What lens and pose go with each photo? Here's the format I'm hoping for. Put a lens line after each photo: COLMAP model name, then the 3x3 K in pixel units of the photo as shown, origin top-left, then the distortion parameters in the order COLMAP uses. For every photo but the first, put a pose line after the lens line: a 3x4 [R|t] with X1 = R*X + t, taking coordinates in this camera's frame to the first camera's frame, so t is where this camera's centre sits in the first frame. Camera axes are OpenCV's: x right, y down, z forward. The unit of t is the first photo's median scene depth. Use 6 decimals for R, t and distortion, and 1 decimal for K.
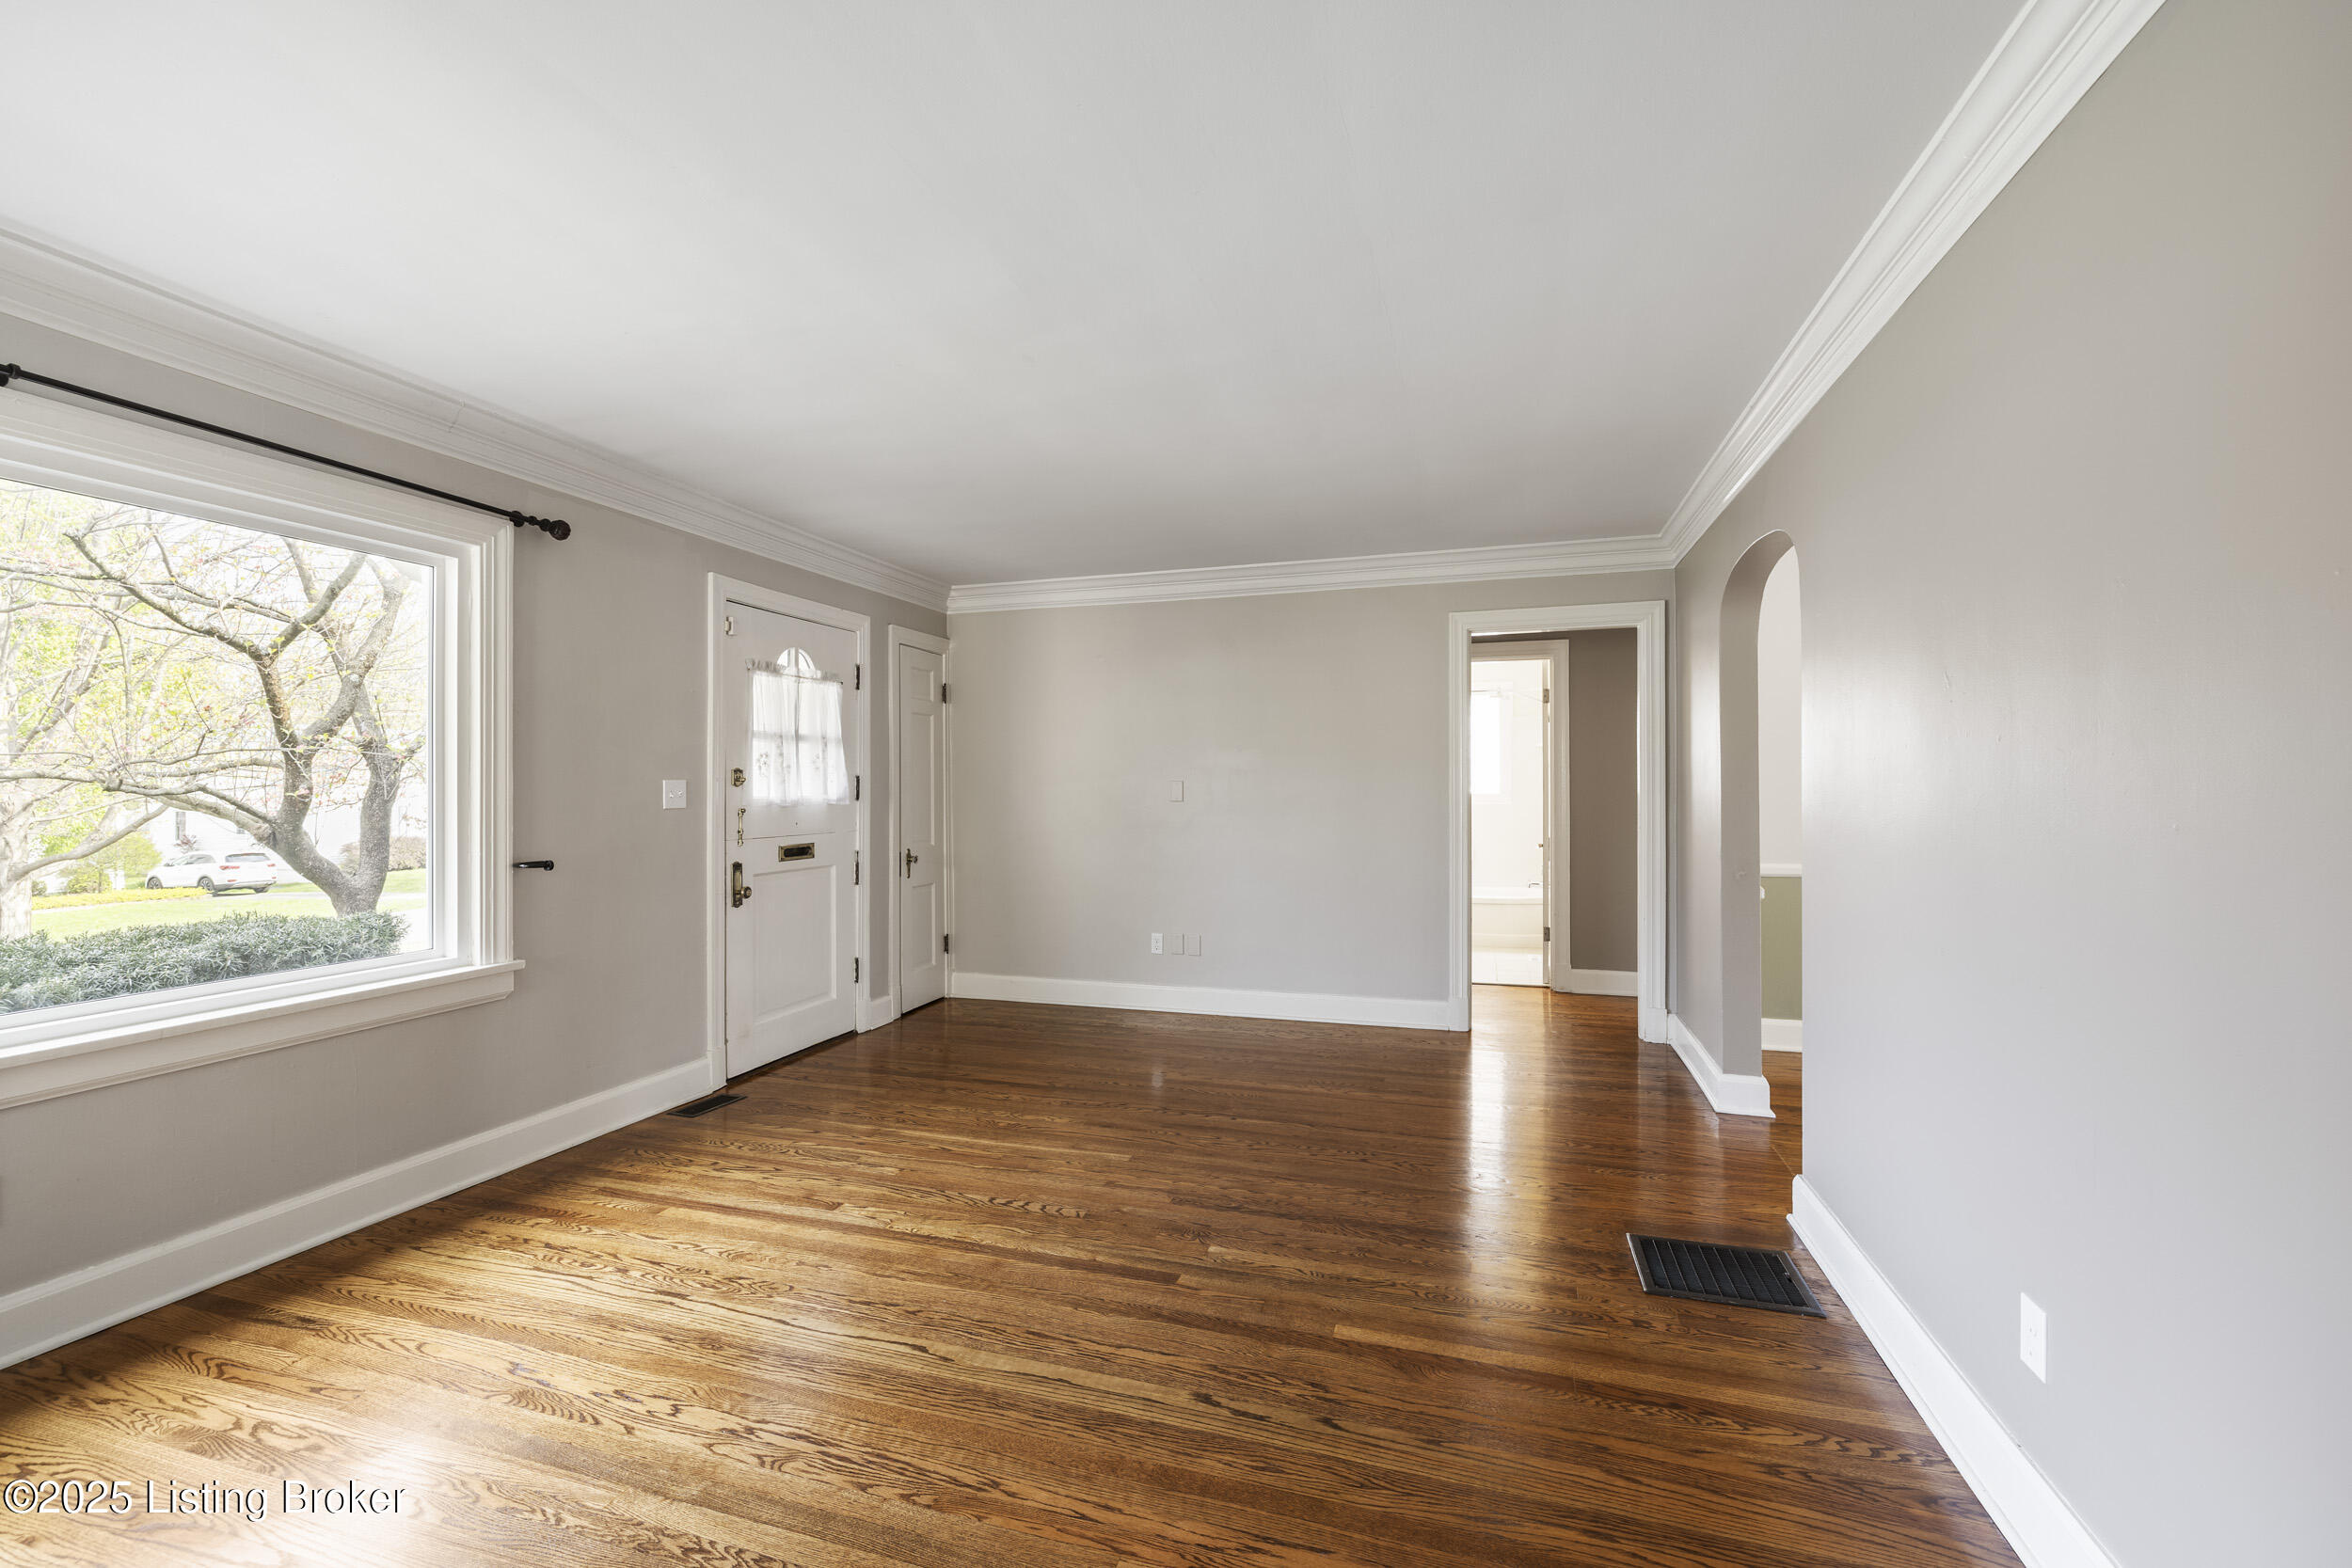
lens RADIAL K [[1002.2, 0, 1172.1], [0, 1002.2, 782.0], [0, 0, 1]] dist [-0.000620, 0.000000]
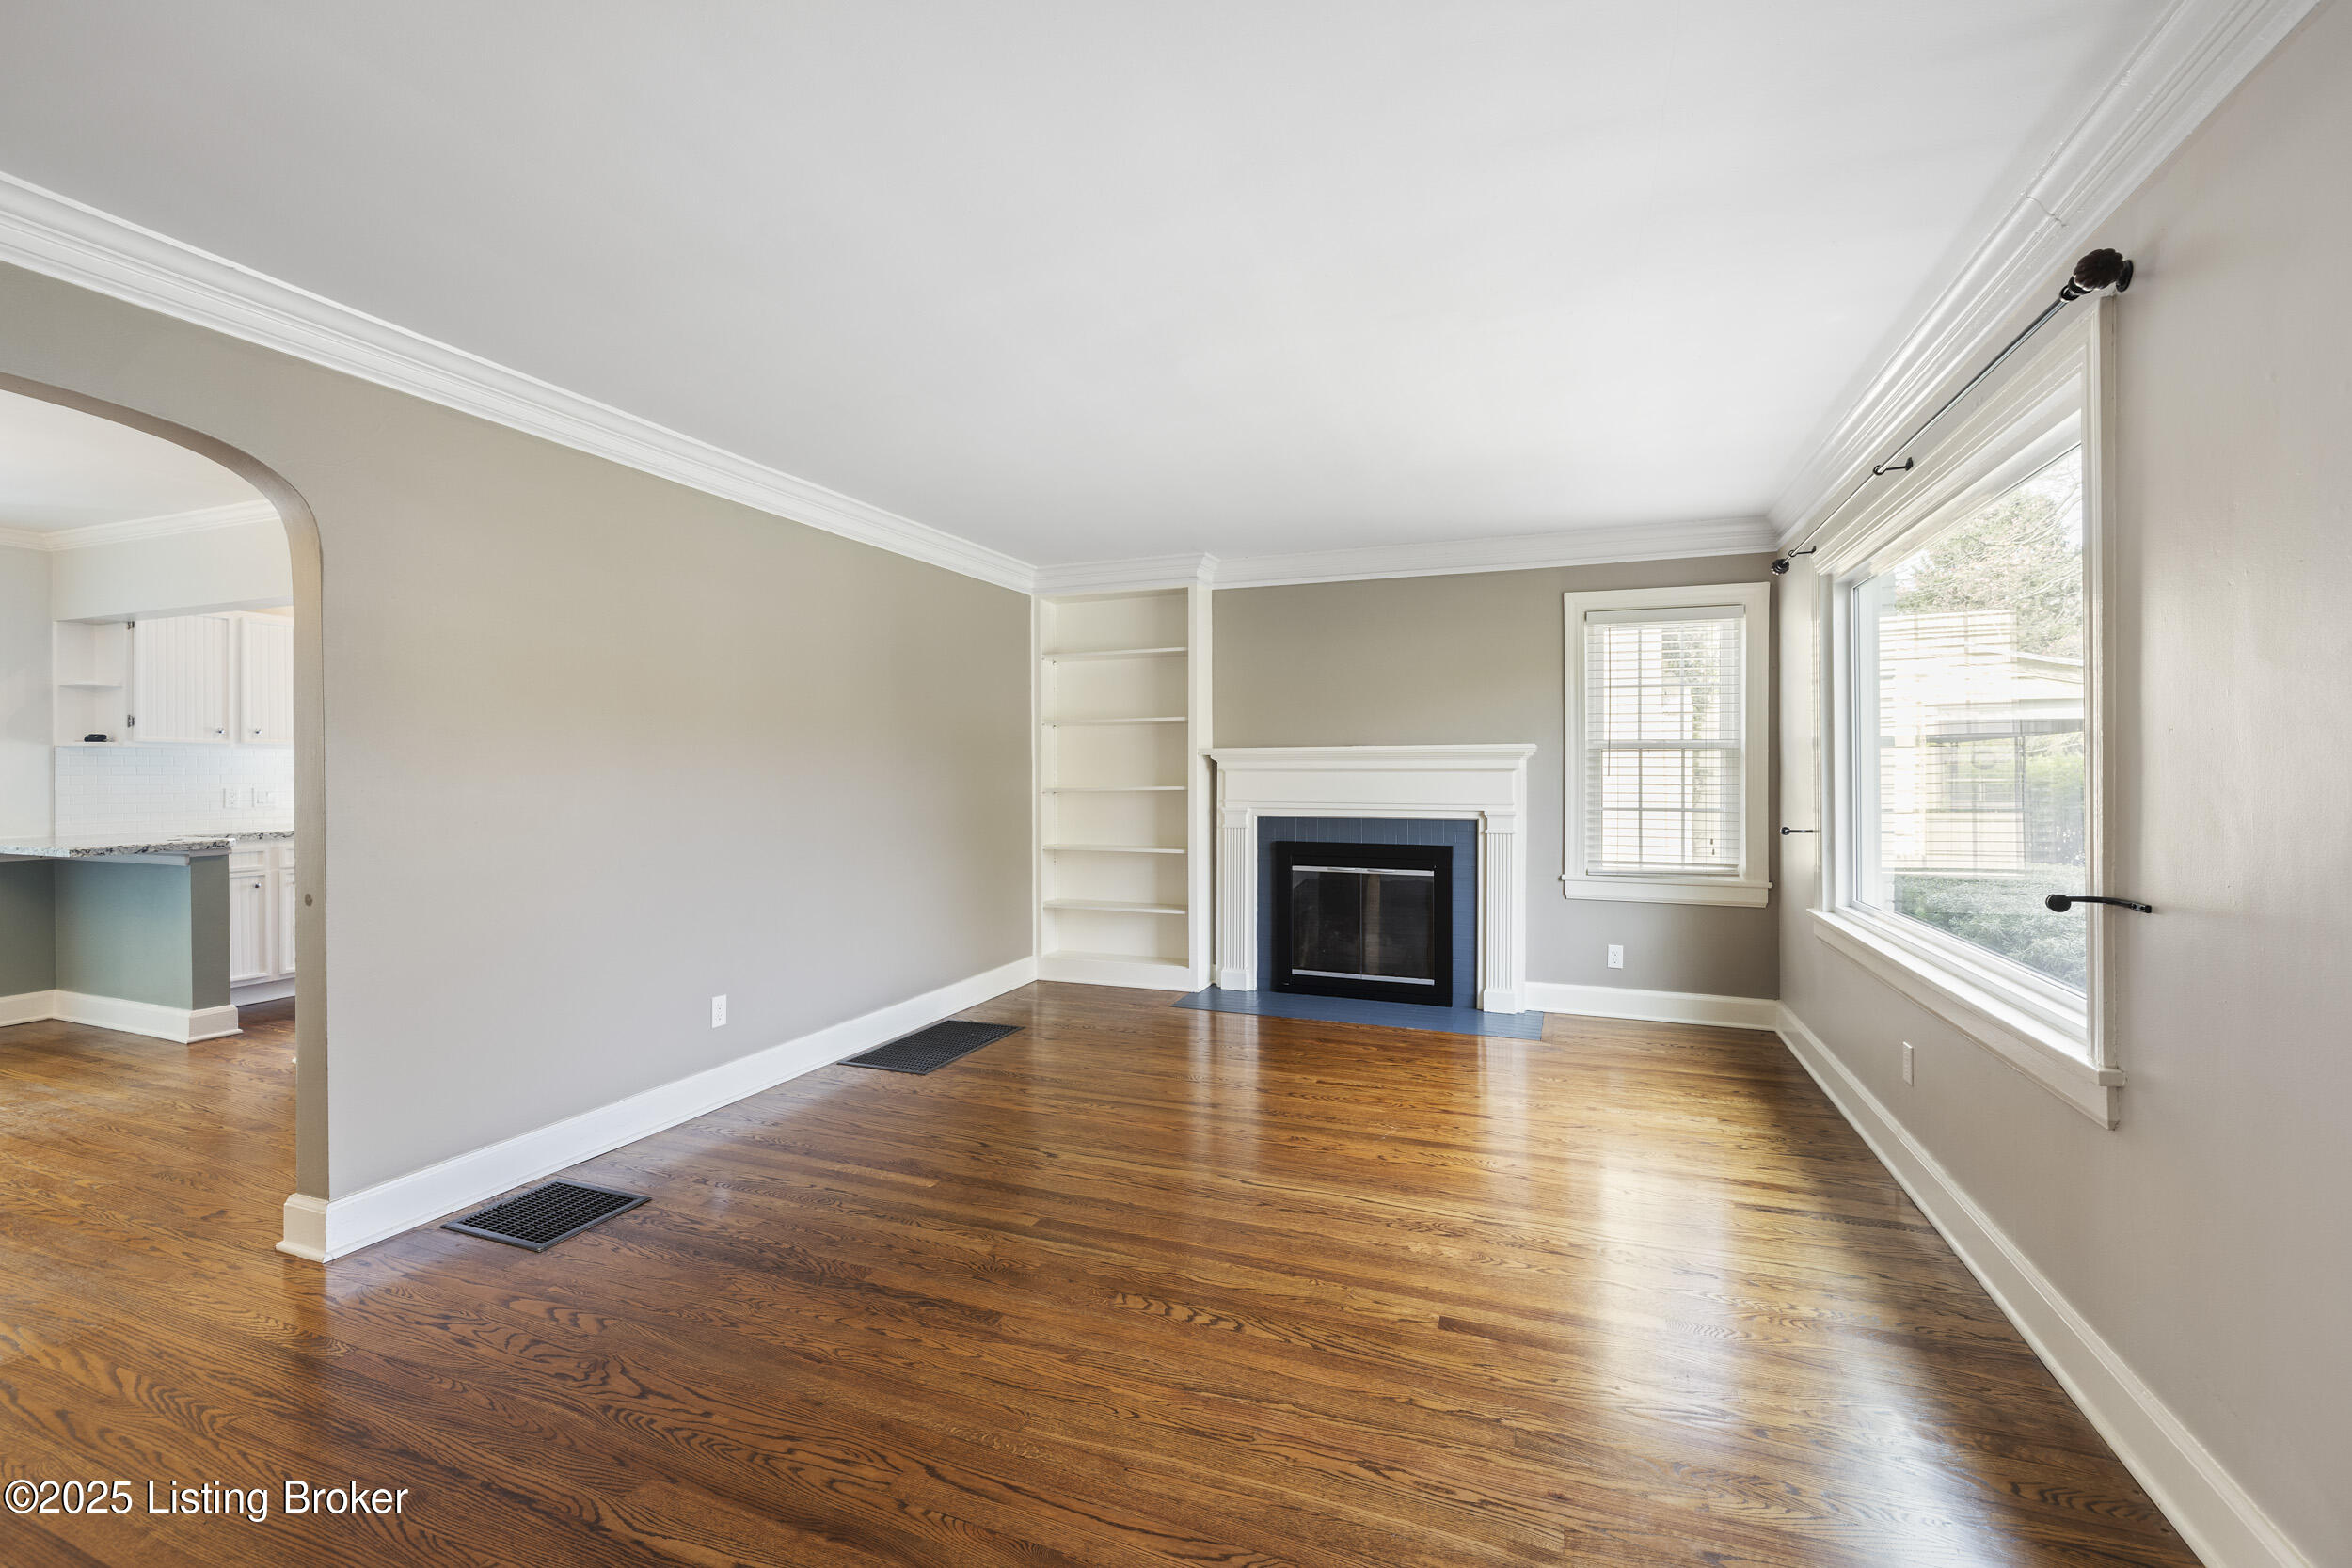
lens RADIAL K [[1002.2, 0, 1178.6], [0, 1002.2, 777.3], [0, 0, 1]] dist [-0.000620, 0.000000]
pose [[-0.997864, 0.002874, 0.065268, -0.209928], [0.002848, 0.999996, -0.000504, 0.013908], [-0.065269, -0.000317, -0.997868, 1.978667]]
